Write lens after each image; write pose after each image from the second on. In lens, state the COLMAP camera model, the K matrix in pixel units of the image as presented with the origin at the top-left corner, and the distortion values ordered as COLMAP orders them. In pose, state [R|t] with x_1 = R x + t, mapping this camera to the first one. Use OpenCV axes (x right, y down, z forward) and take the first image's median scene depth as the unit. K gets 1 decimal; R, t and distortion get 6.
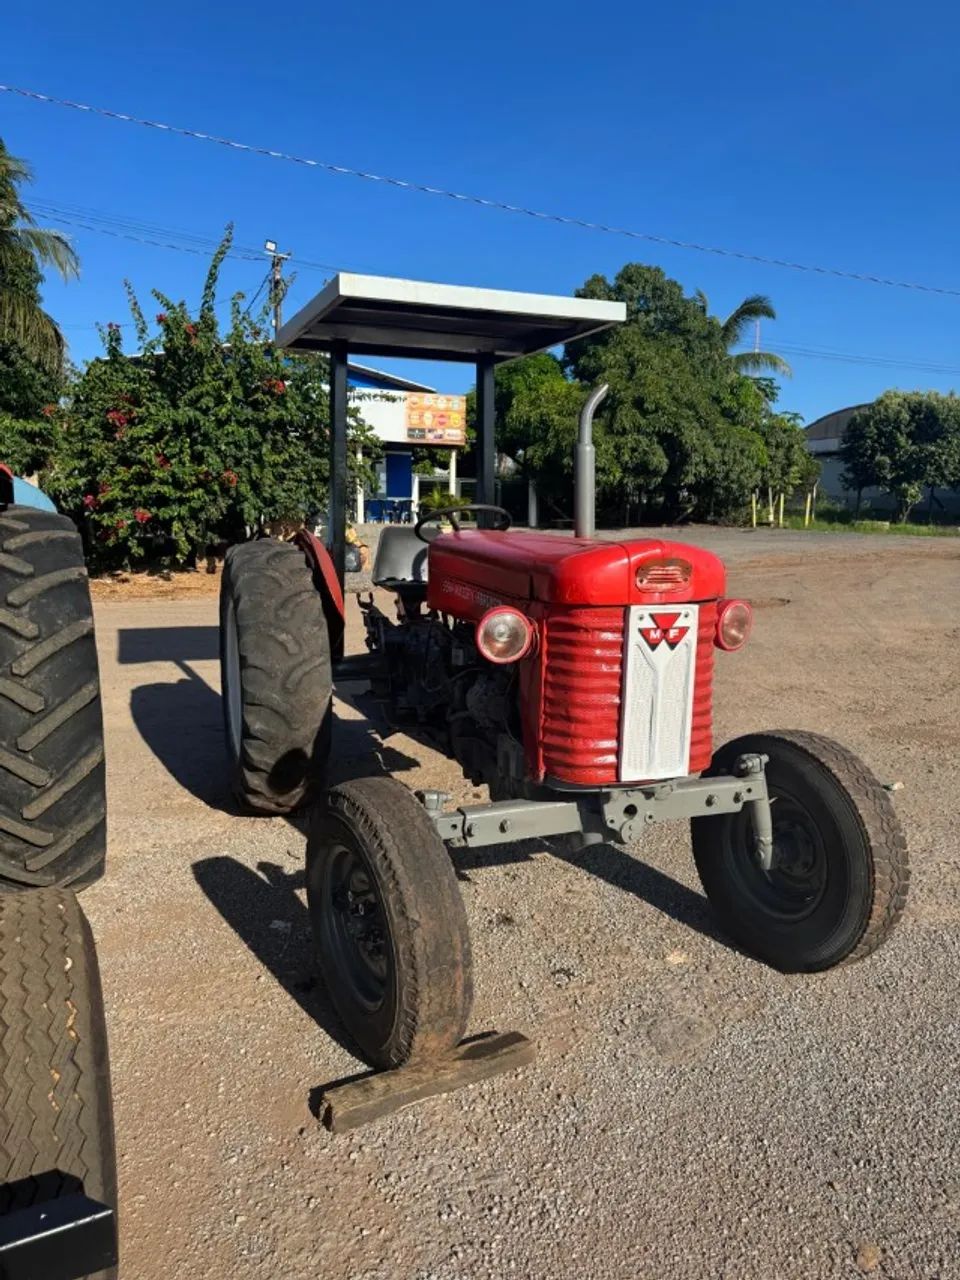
lens RADIAL K [[889.9, 0, 476.3], [0, 889.9, 648.9], [0, 0, 1]] dist [0.044026, -0.053406]
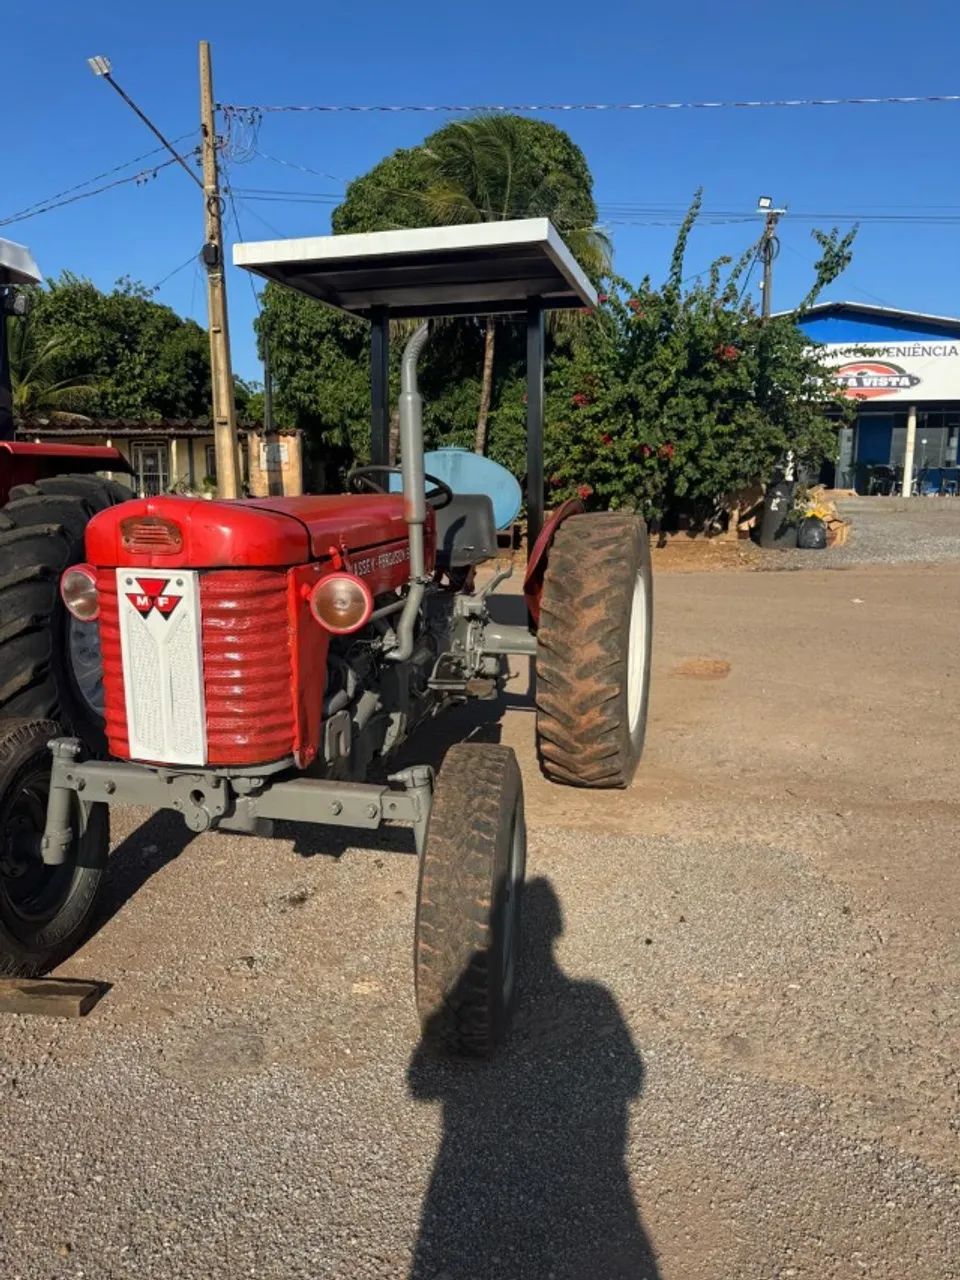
lens RADIAL K [[889.9, 0, 468.9], [0, 889.9, 648.9], [0, 0, 1]] dist [0.044026, -0.053406]
pose [[0.784915, 0.100907, -0.611331, 0.177741], [-0.086206, 0.994838, 0.053526, -0.007789], [0.613577, 0.010687, 0.789563, 0.083877]]
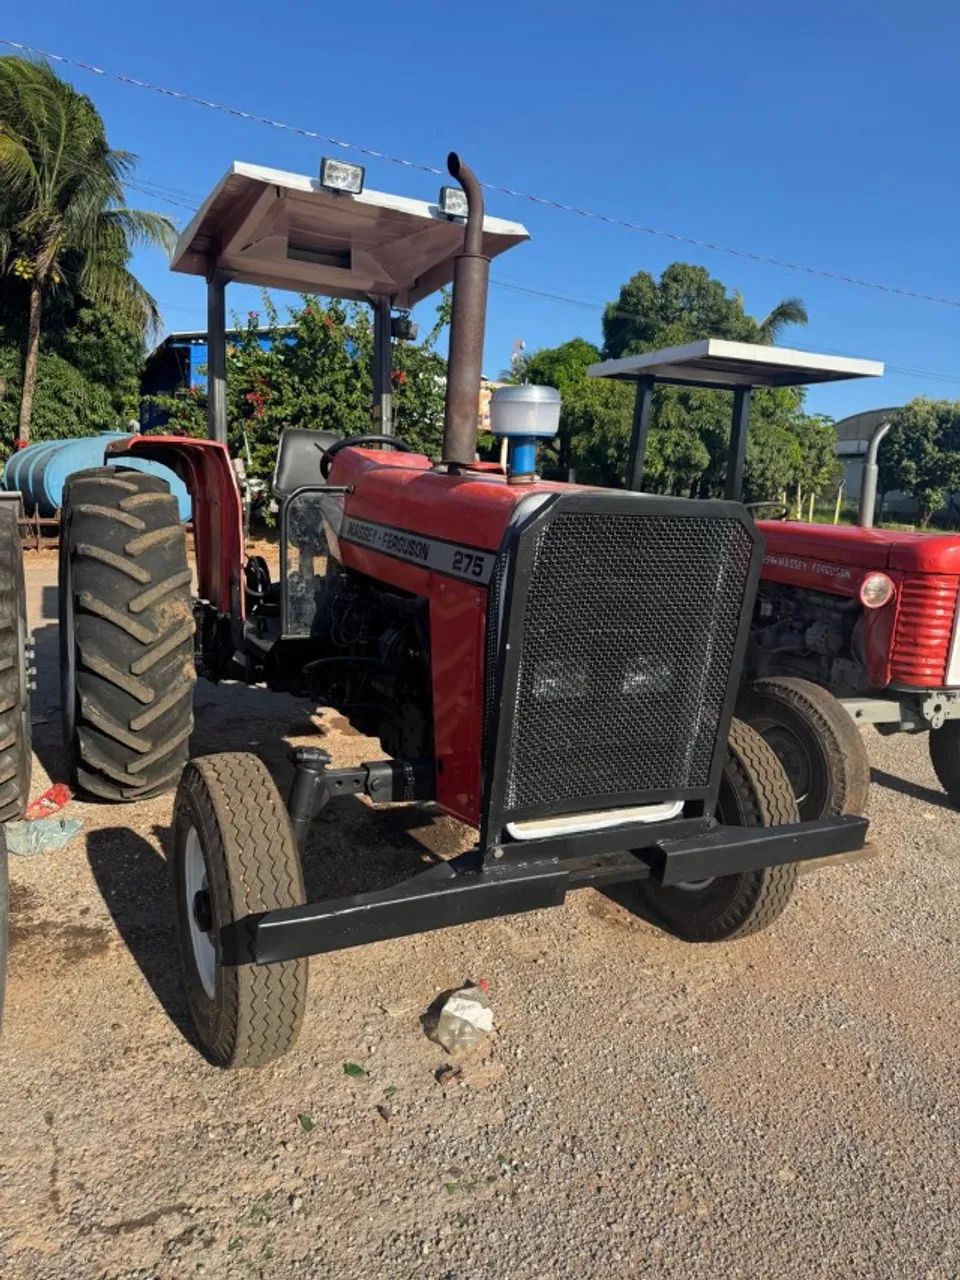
lens RADIAL K [[889.9, 0, 483.6], [0, 889.9, 644.8], [0, 0, 1]] dist [0.044026, -0.053406]
pose [[0.998923, 0.045380, 0.009644, -0.118961], [-0.045507, 0.998875, 0.013370, 0.016212], [-0.009027, -0.013795, 0.999864, -0.104431]]
